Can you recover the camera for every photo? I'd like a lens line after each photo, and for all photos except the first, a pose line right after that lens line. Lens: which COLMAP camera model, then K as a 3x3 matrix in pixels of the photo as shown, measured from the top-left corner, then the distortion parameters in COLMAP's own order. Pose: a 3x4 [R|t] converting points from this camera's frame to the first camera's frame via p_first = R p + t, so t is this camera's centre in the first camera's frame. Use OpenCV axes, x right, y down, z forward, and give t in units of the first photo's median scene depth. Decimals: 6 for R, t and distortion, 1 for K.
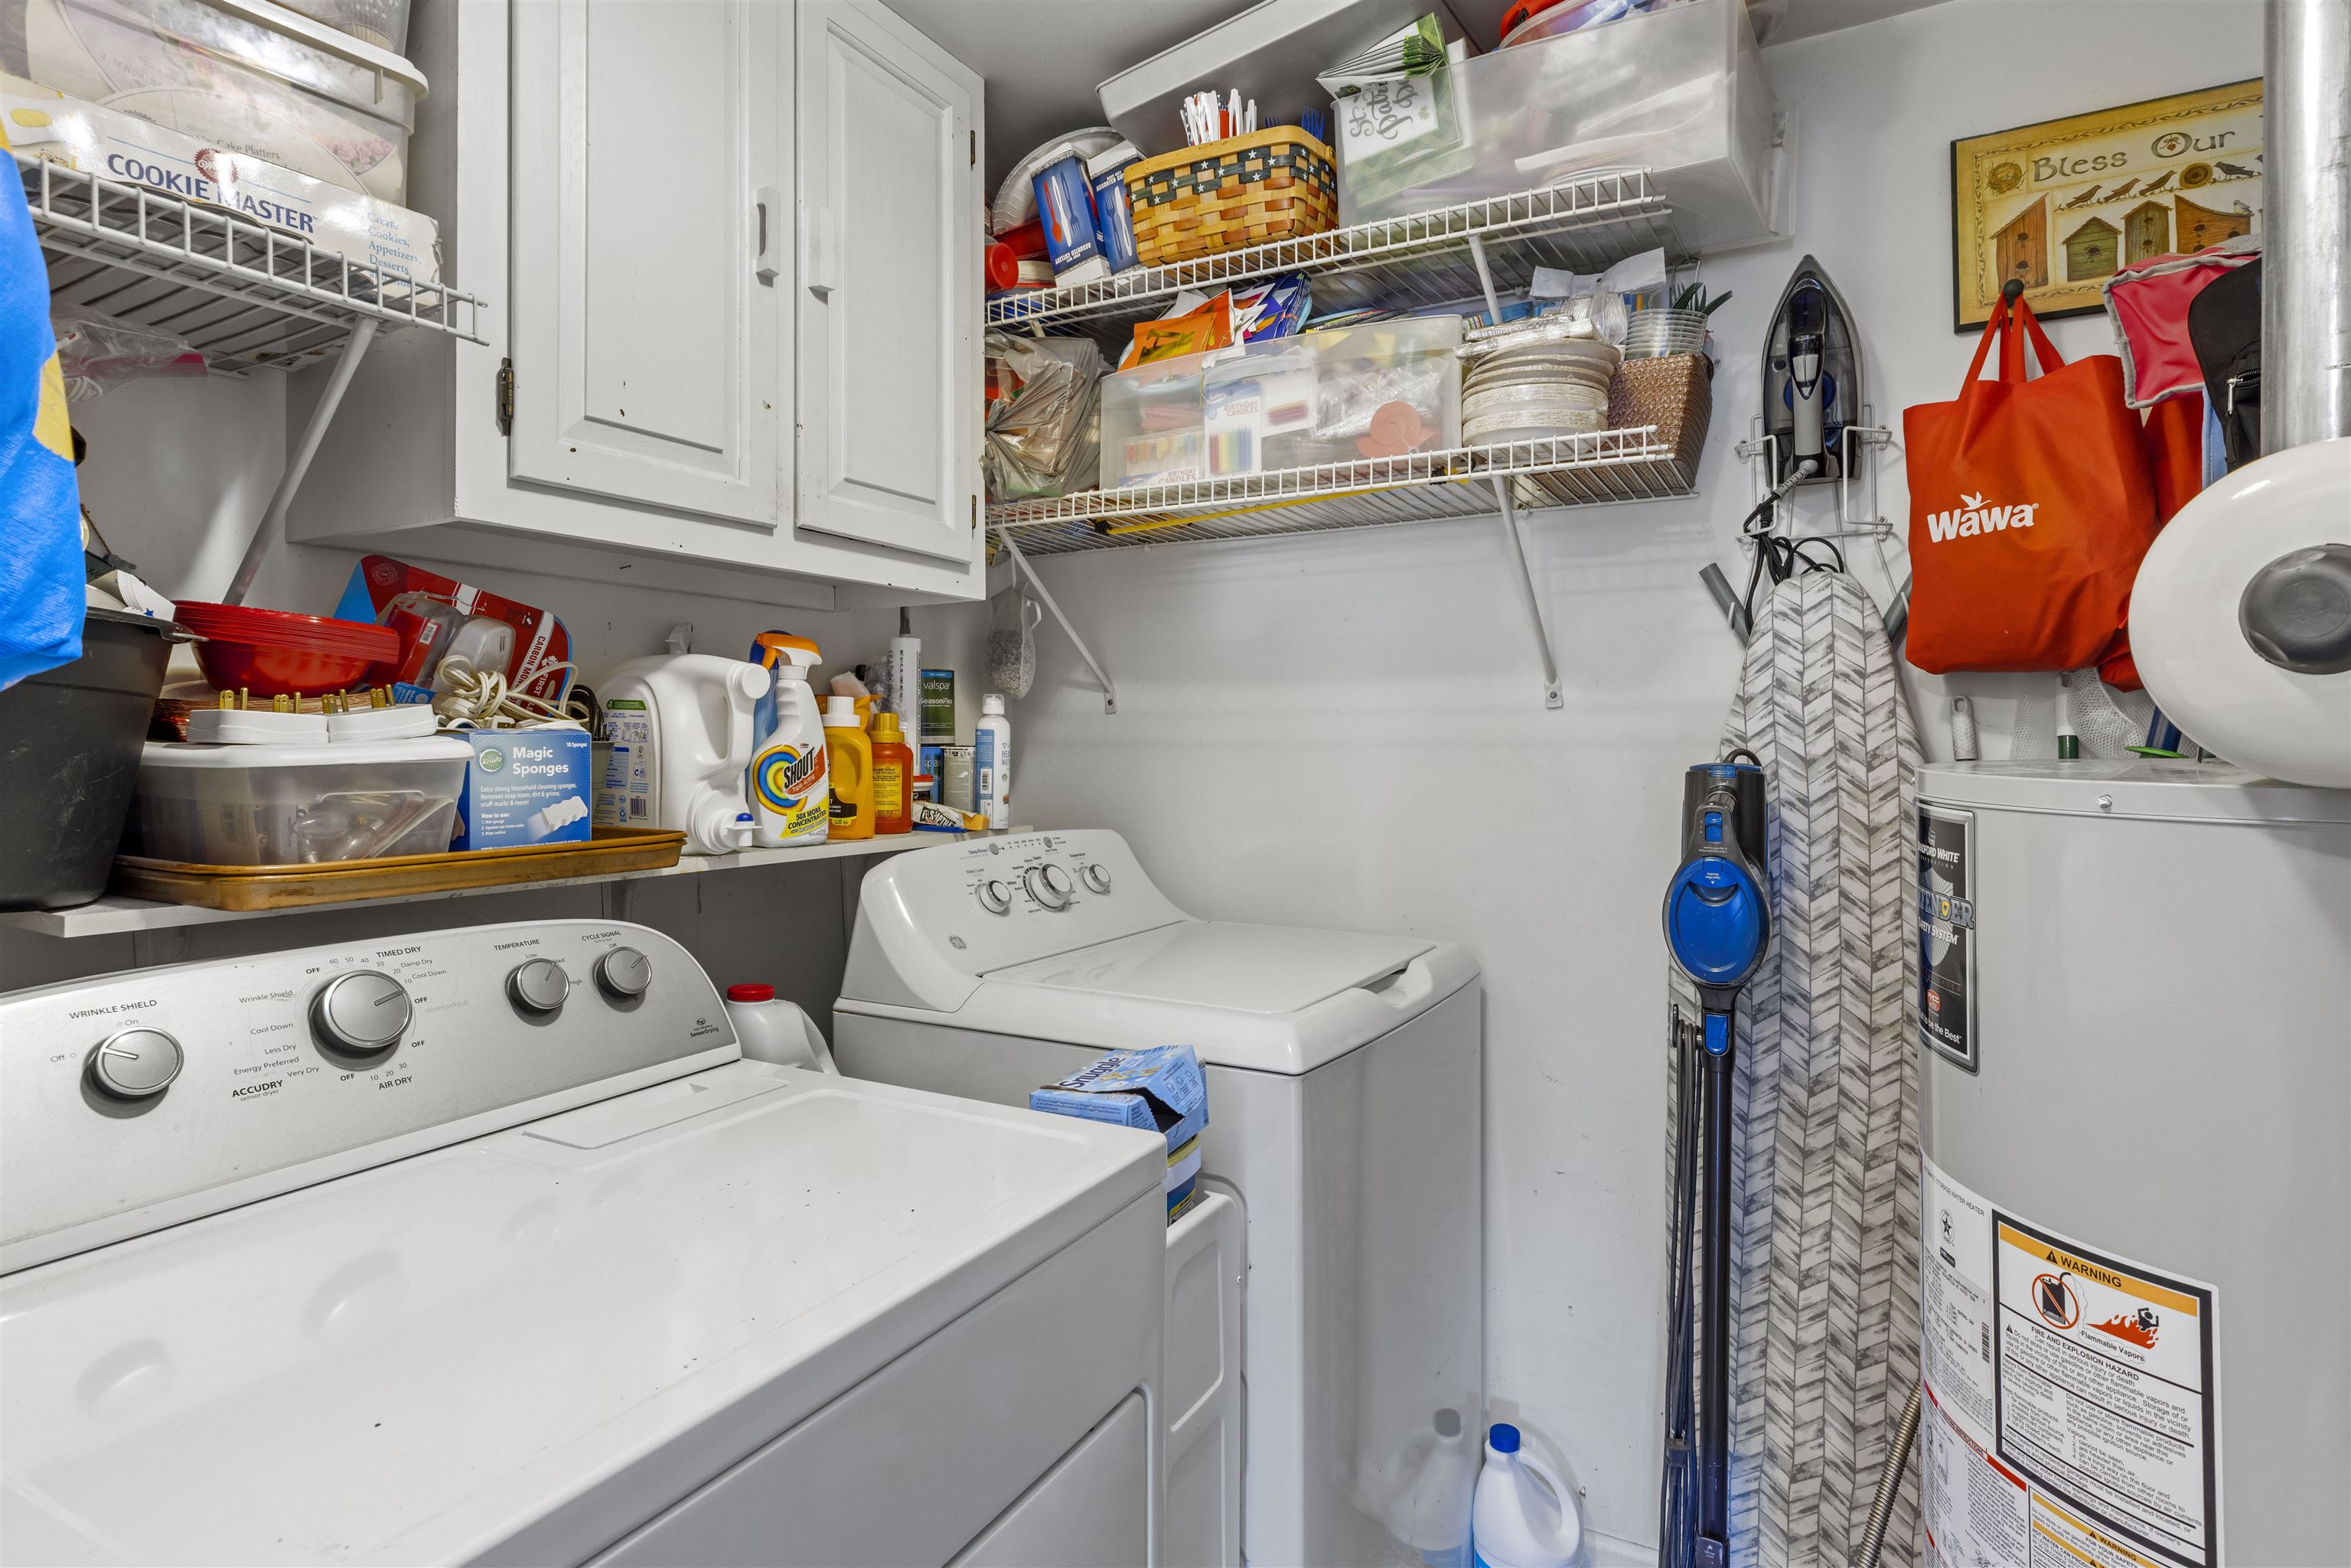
lens RADIAL K [[1204.0, 0, 1181.4], [0, 1204.0, 737.0], [0, 0, 1]] dist [0.000160, -0.000541]
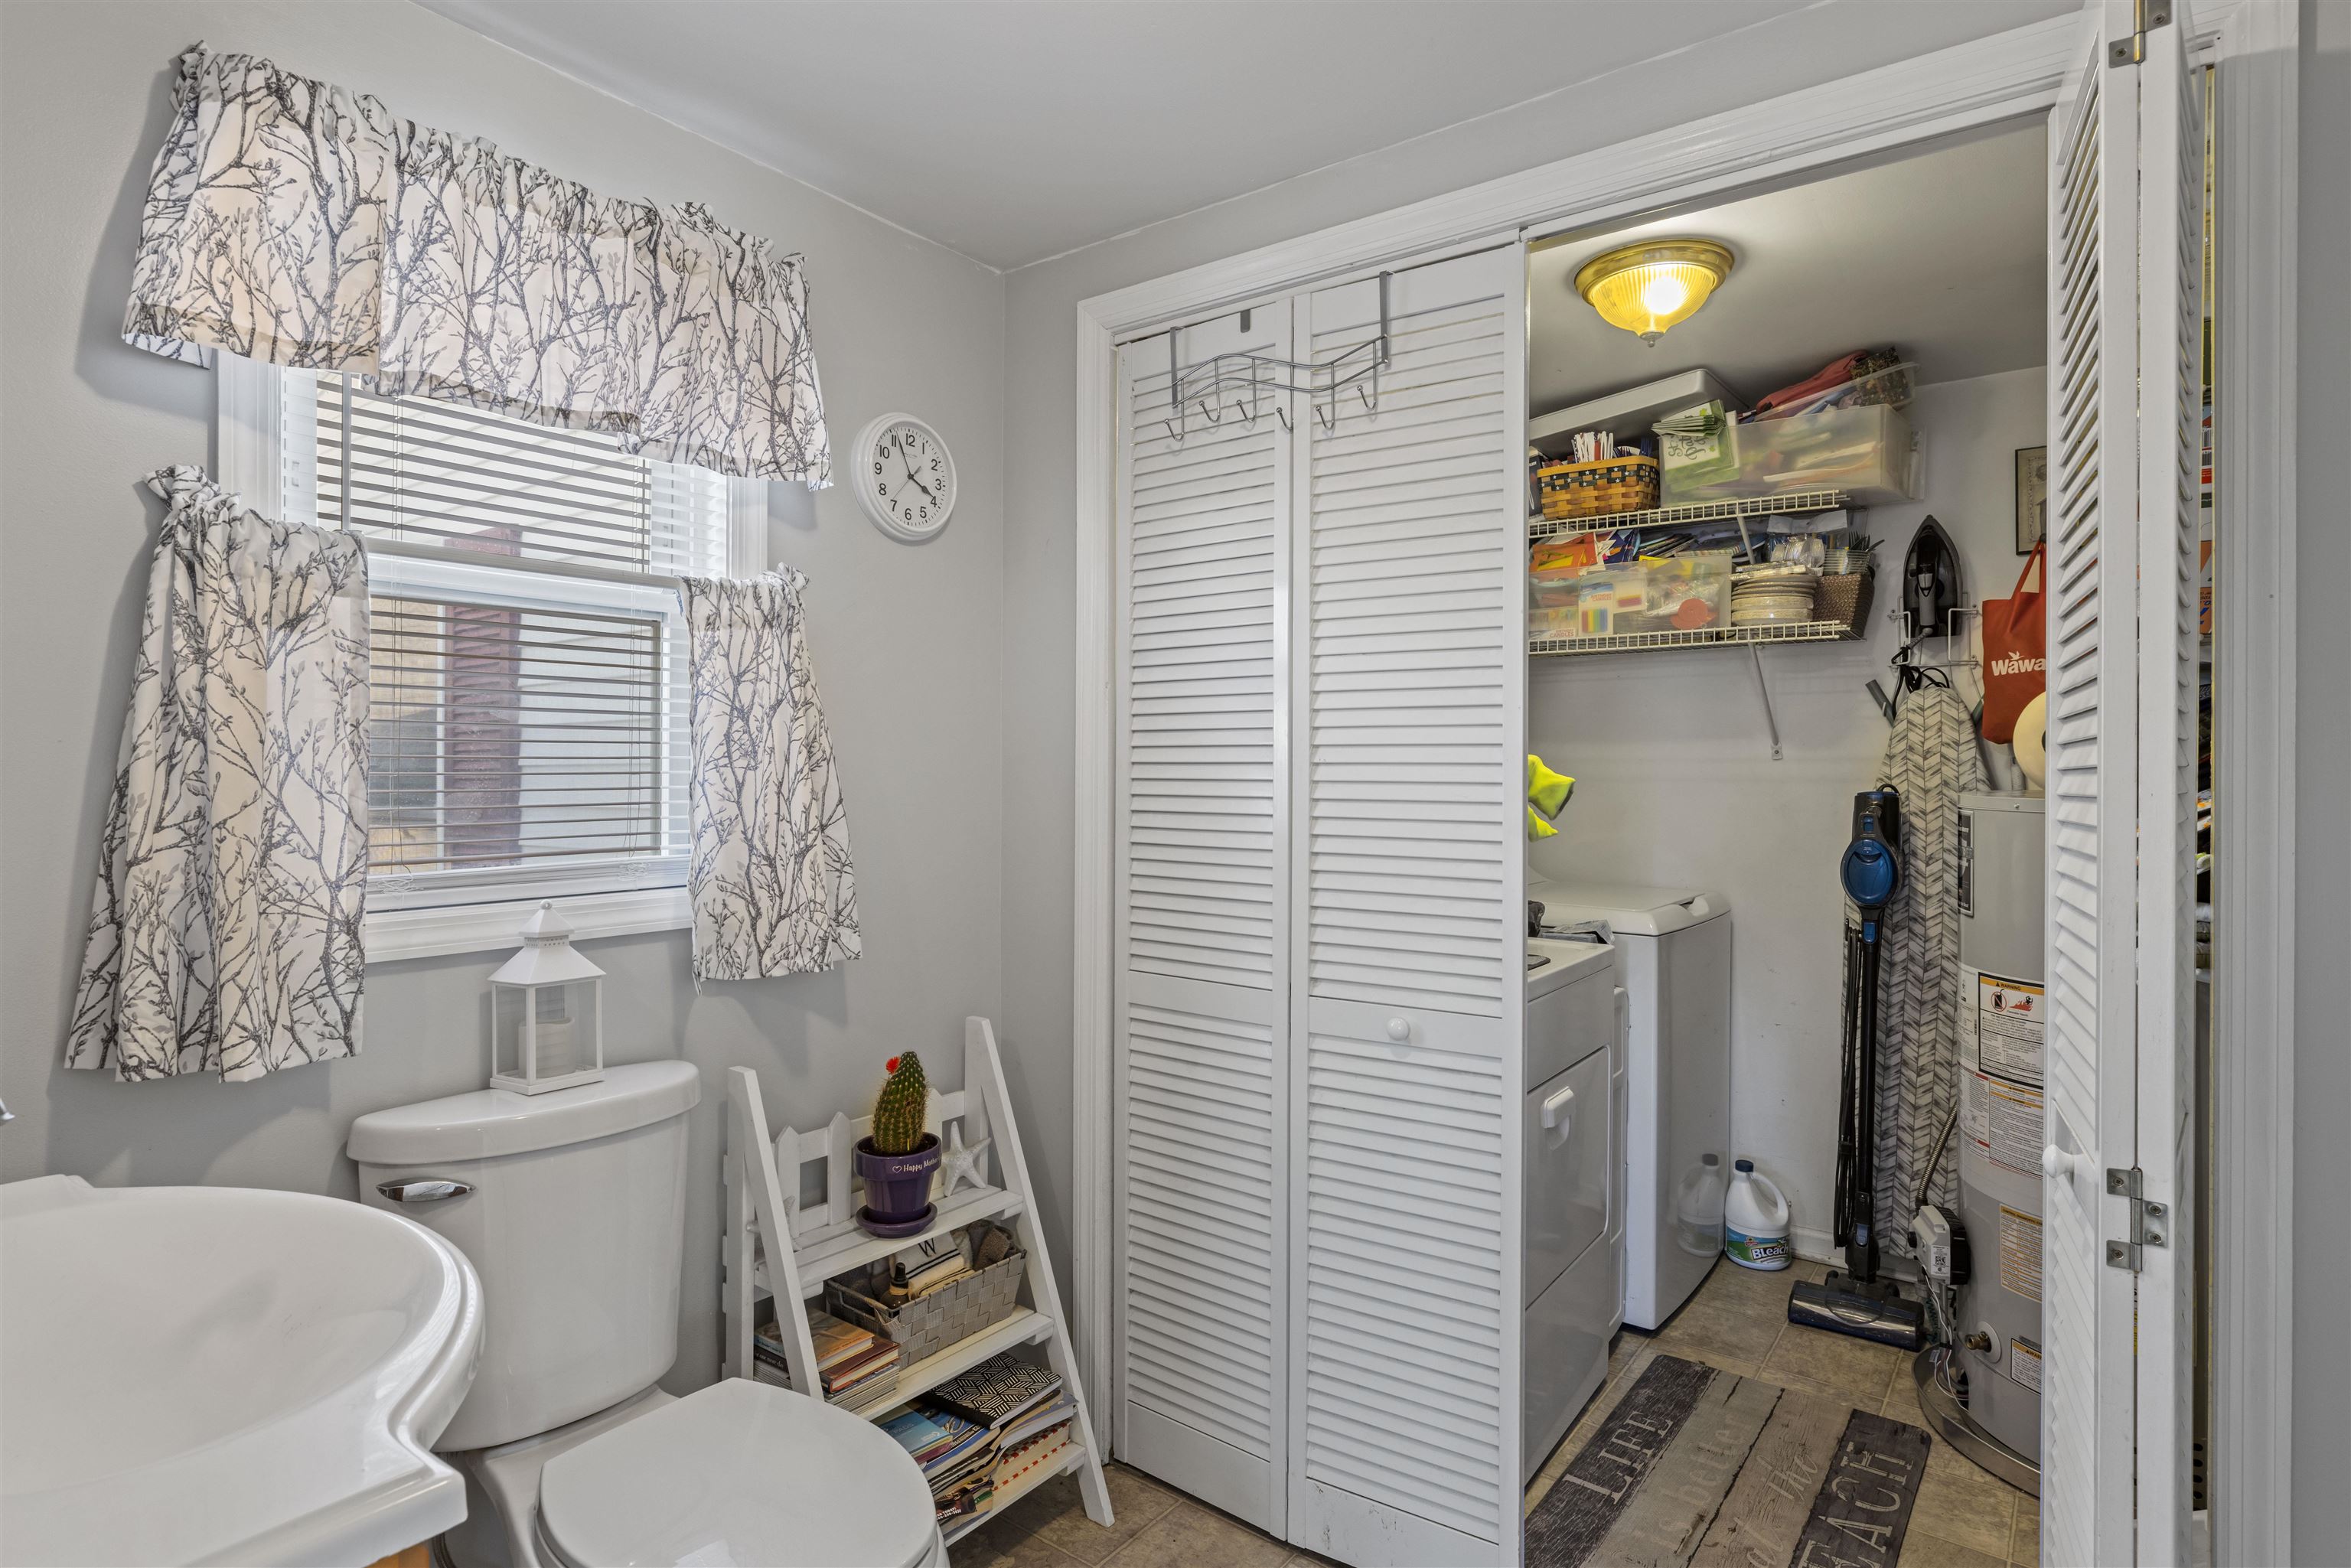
lens RADIAL K [[1210.4, 0, 1175.5], [0, 1210.4, 784.0], [0, 0, 1]] dist [0.000971, 0.000186]
pose [[0.991188, 0.005736, -0.132336, -0.370322], [-0.003777, 0.999880, 0.015049, -0.013595], [0.132406, -0.014417, 0.991091, -0.982665]]
